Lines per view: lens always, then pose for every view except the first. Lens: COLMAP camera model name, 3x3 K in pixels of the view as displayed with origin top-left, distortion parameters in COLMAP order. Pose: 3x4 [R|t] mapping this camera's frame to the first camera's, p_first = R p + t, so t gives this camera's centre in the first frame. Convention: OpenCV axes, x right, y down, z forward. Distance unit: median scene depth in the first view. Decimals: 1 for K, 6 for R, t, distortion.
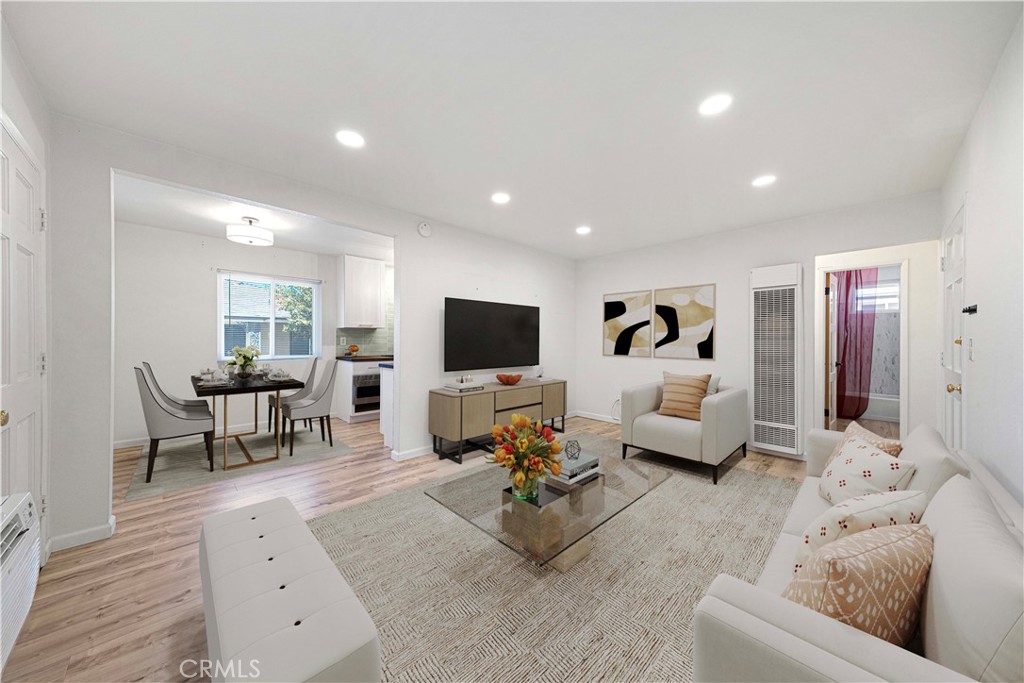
lens RADIAL K [[343.7, 0, 509.4], [0, 343.7, 341.0], [0, 0, 1]] dist [0.015819, -0.002229]
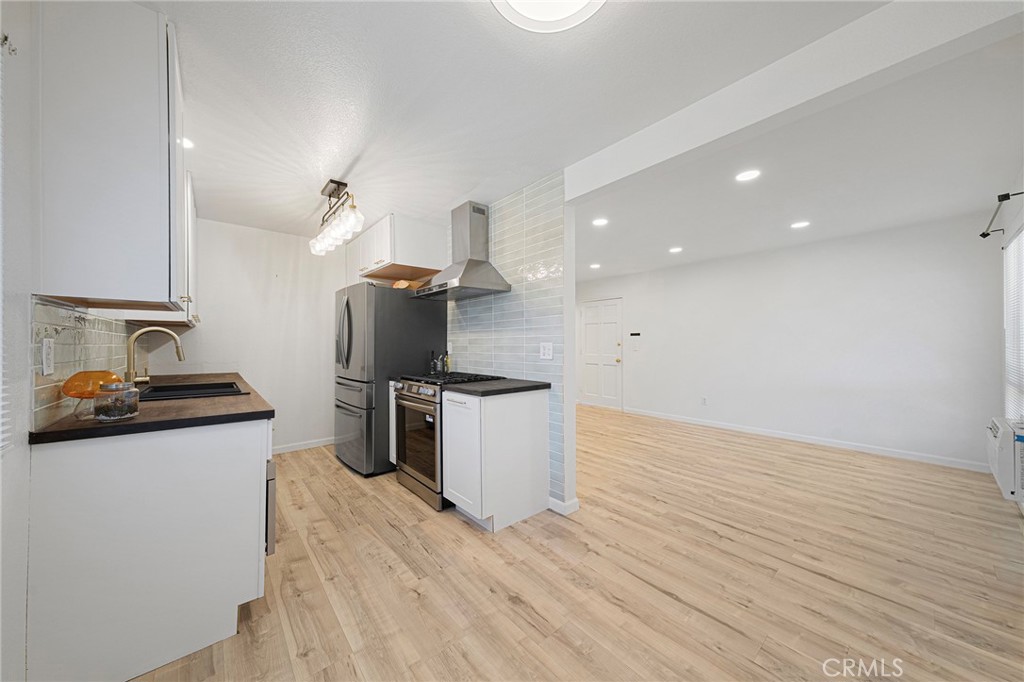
lens RADIAL K [[343.7, 0, 507.7], [0, 343.7, 343.3], [0, 0, 1]] dist [0.015819, -0.002229]
pose [[0.086175, -0.000980, 0.996280, -0.784339], [0.002065, 0.999998, 0.000805, -0.009343], [-0.996278, 0.001988, 0.086177, 0.784951]]
